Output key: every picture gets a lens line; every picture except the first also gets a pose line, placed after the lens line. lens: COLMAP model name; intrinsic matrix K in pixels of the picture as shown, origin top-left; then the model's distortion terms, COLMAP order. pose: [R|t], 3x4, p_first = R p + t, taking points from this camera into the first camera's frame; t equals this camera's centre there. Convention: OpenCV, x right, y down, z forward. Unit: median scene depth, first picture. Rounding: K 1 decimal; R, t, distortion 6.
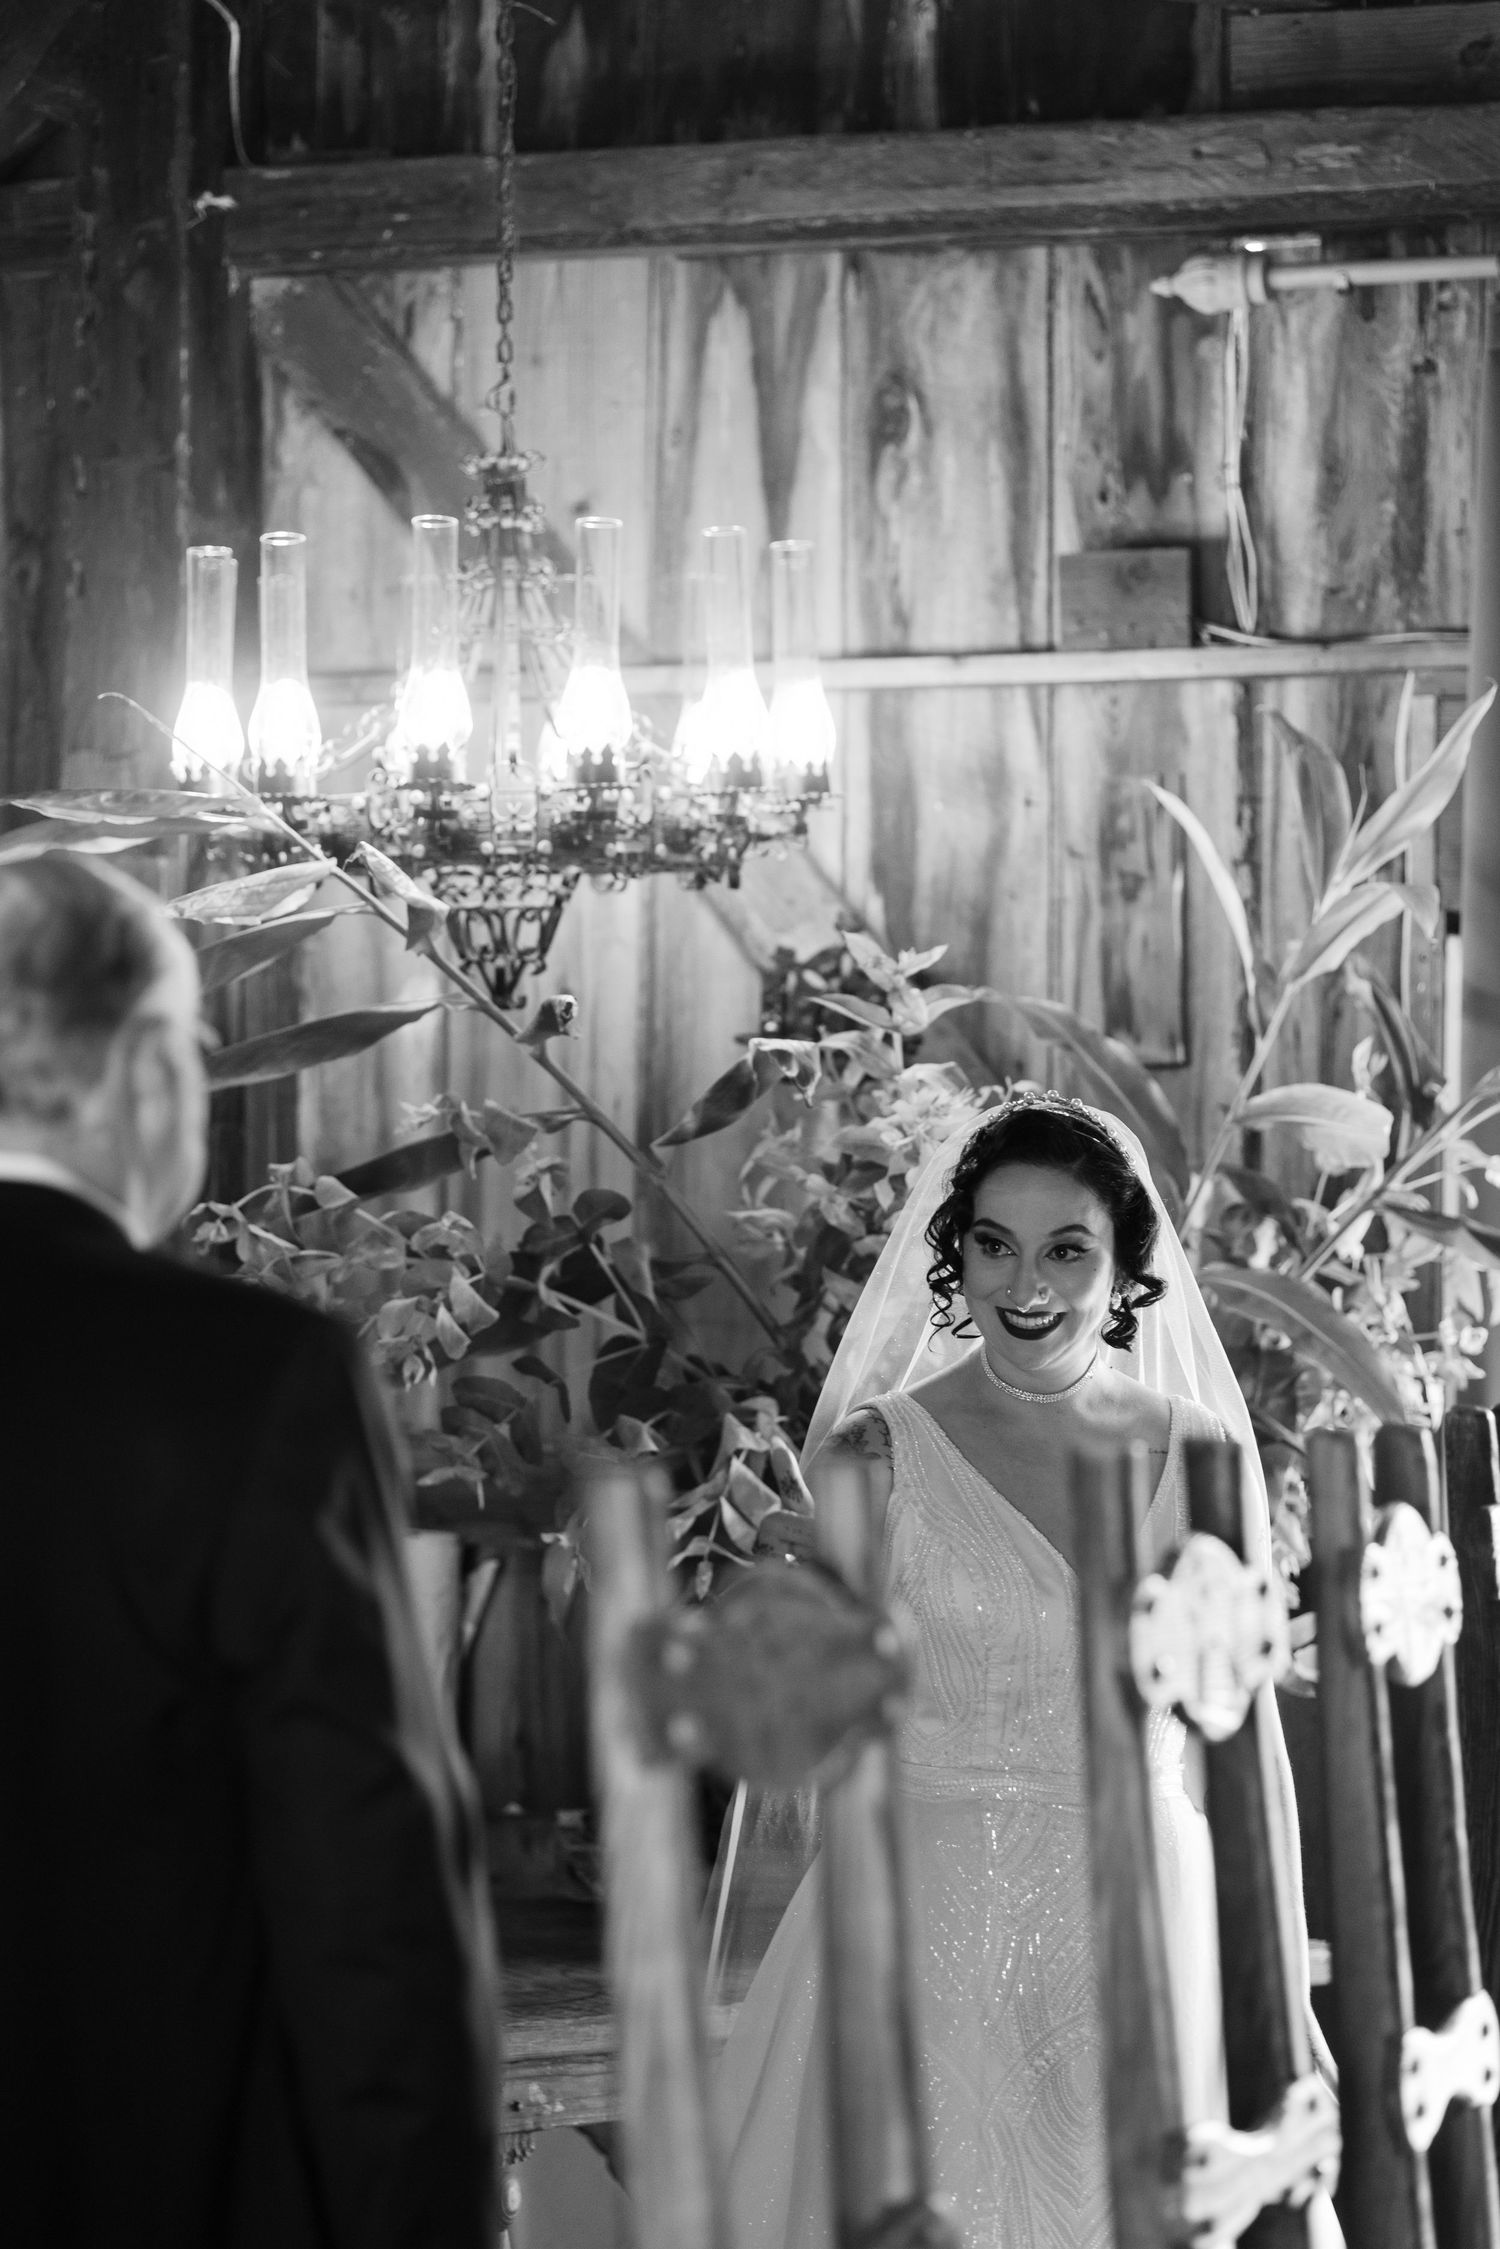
lens RADIAL K [[5327.1, 0, 733.6], [0, 5327.1, 1111.6], [0, 0, 1]] dist [-0.101957, 0.000000]
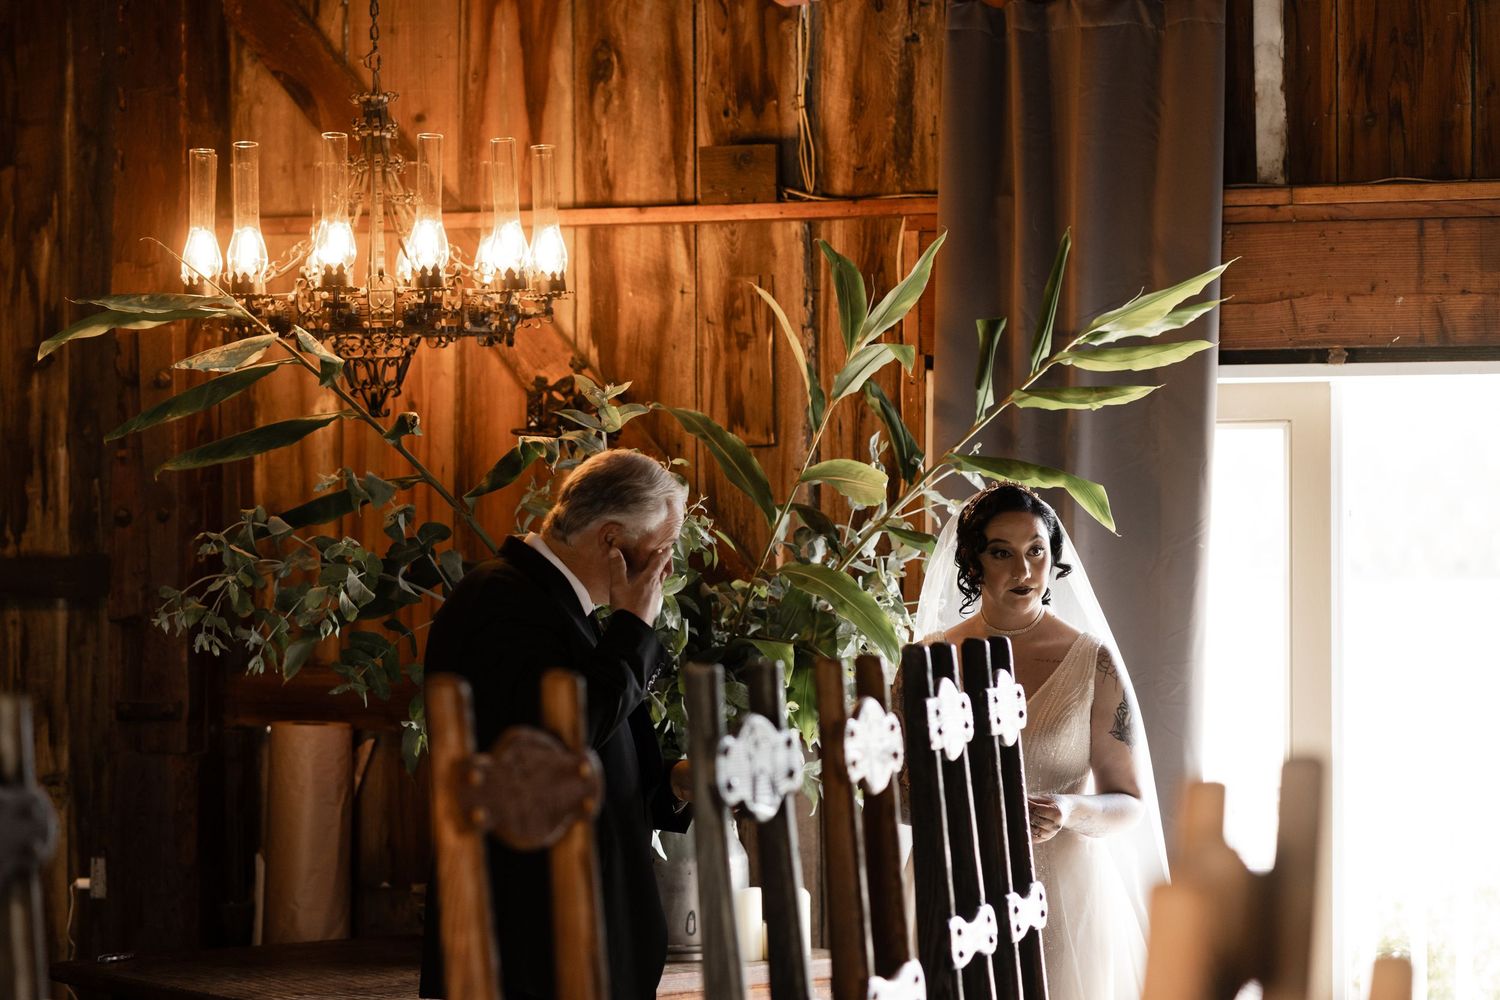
lens RADIAL K [[3553.0, 0, 762.2], [0, 3553.0, 495.1], [0, 0, 1]] dist [-0.101957, 0.000000]
pose [[0.997677, -0.006707, 0.067792, 0.003070], [0.005808, 0.999893, 0.013449, -0.008246], [-0.067875, -0.013024, 0.997609, -0.141620]]
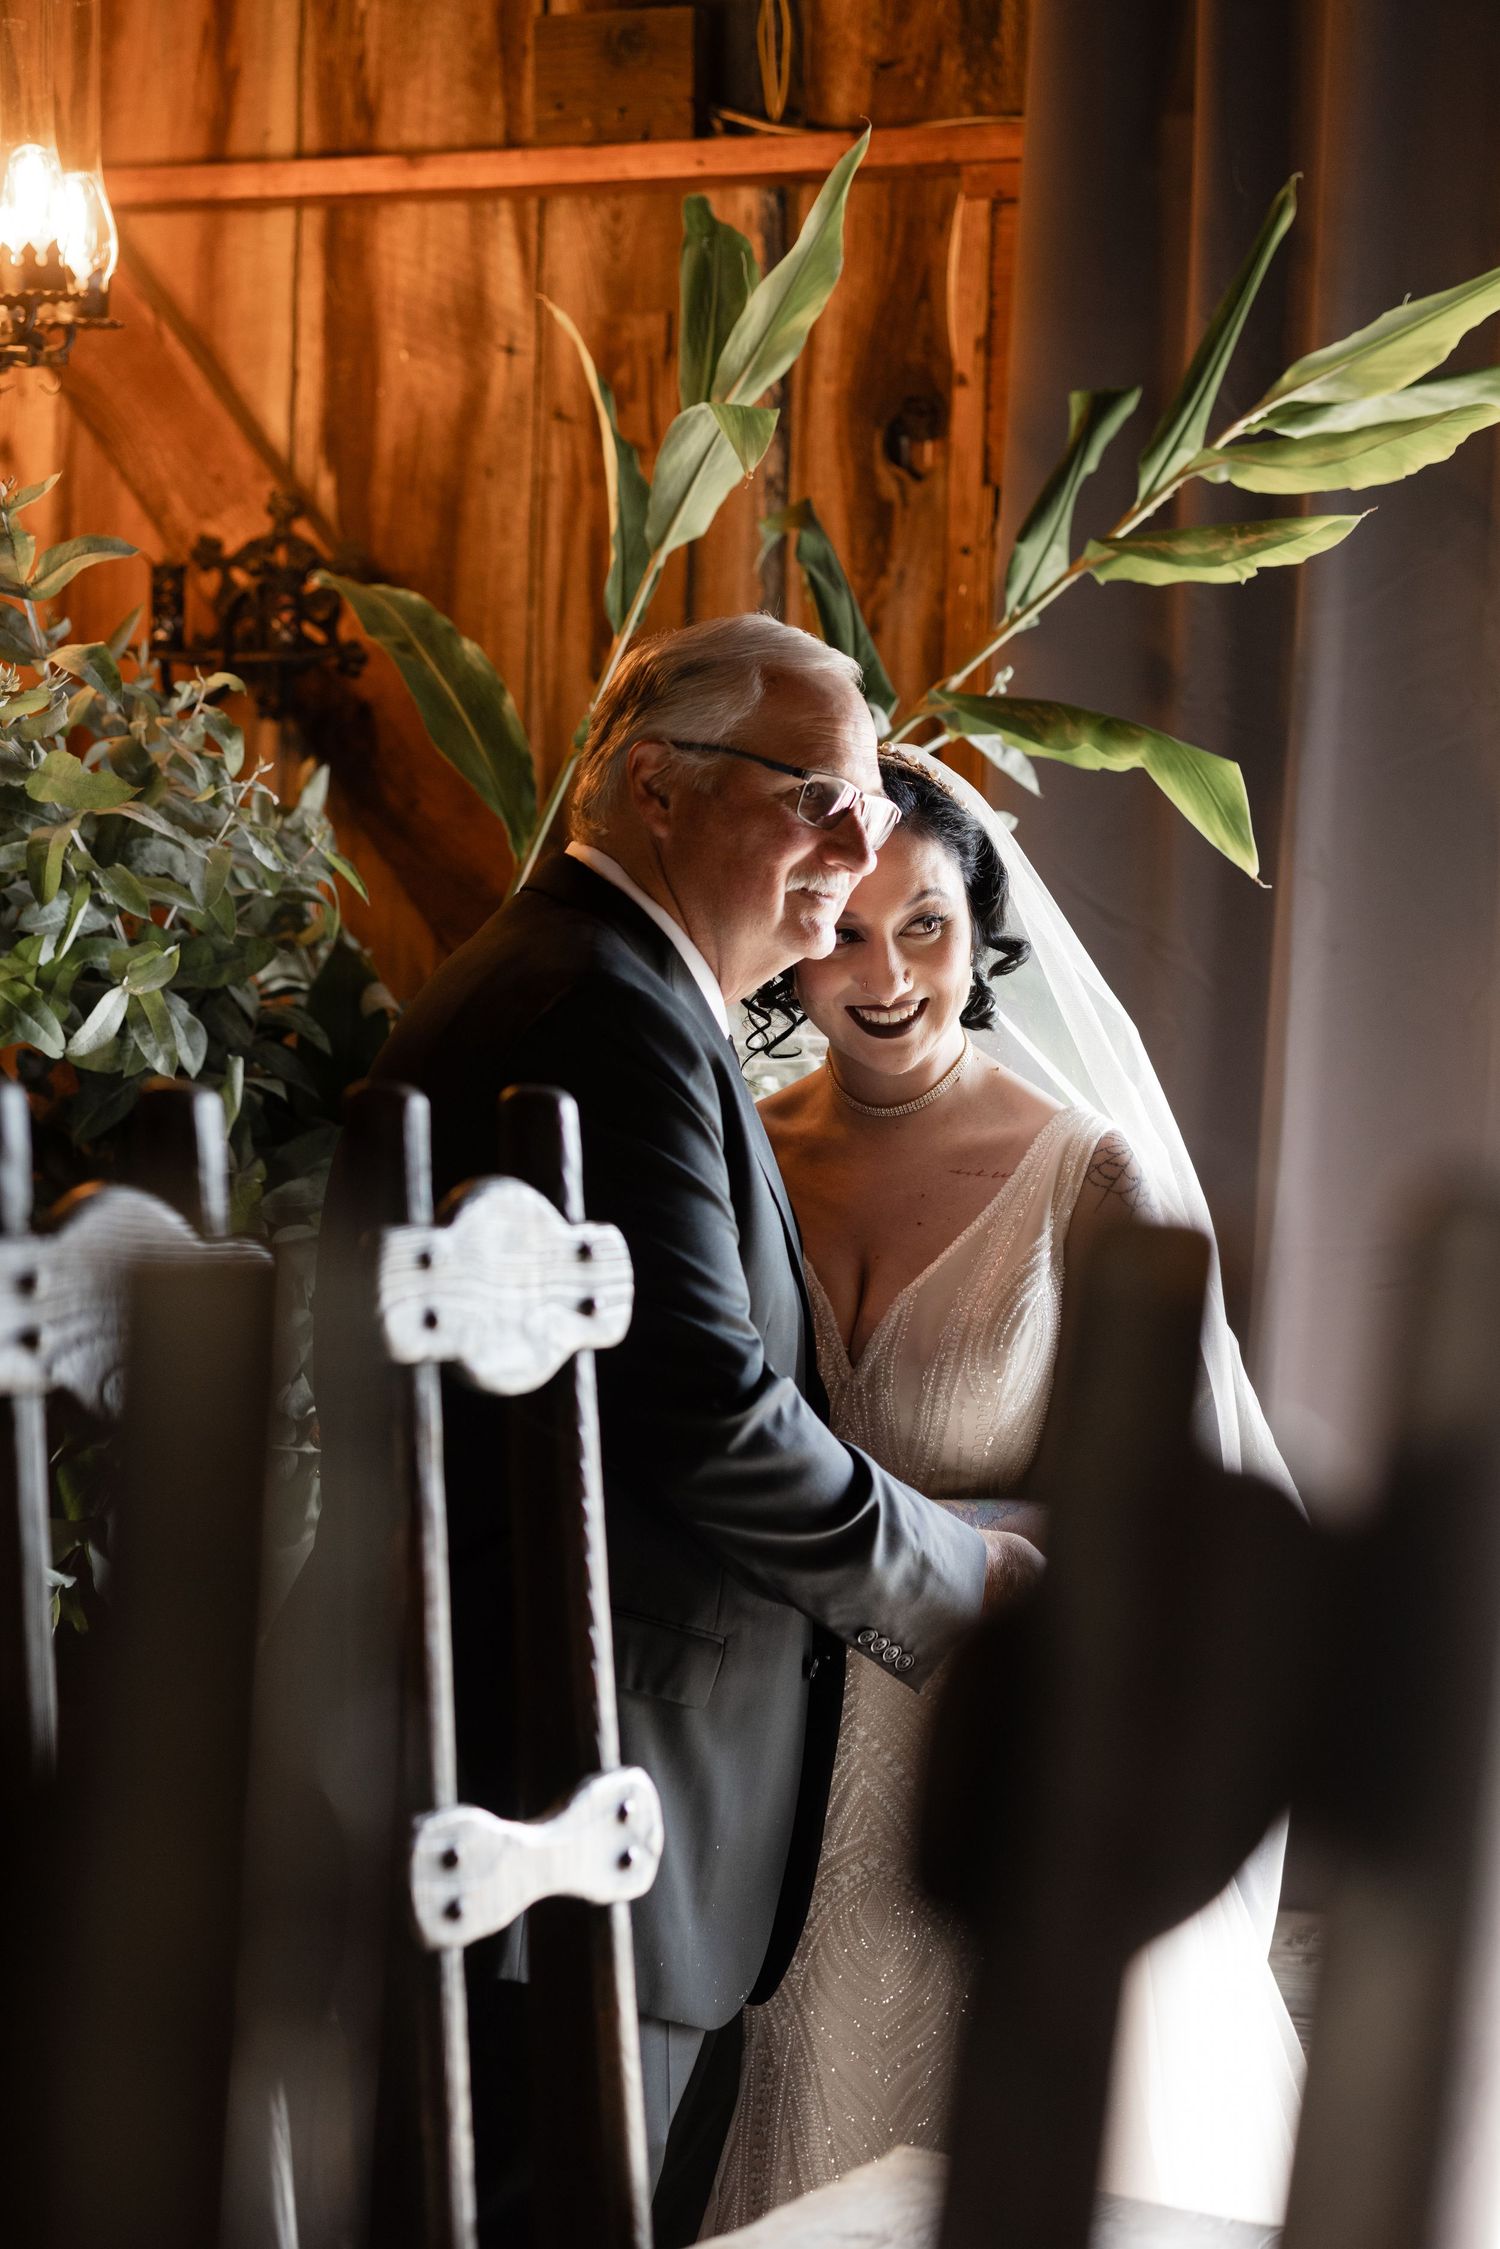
lens RADIAL K [[5327.1, 0, 755.0], [0, 5327.1, 1126.7], [0, 0, 1]] dist [-0.101957, 0.000000]
pose [[0.991284, 0.032284, -0.127726, 0.194499], [-0.027325, 0.998810, 0.040389, 0.021821], [0.128878, -0.036547, 0.990987, 0.250580]]
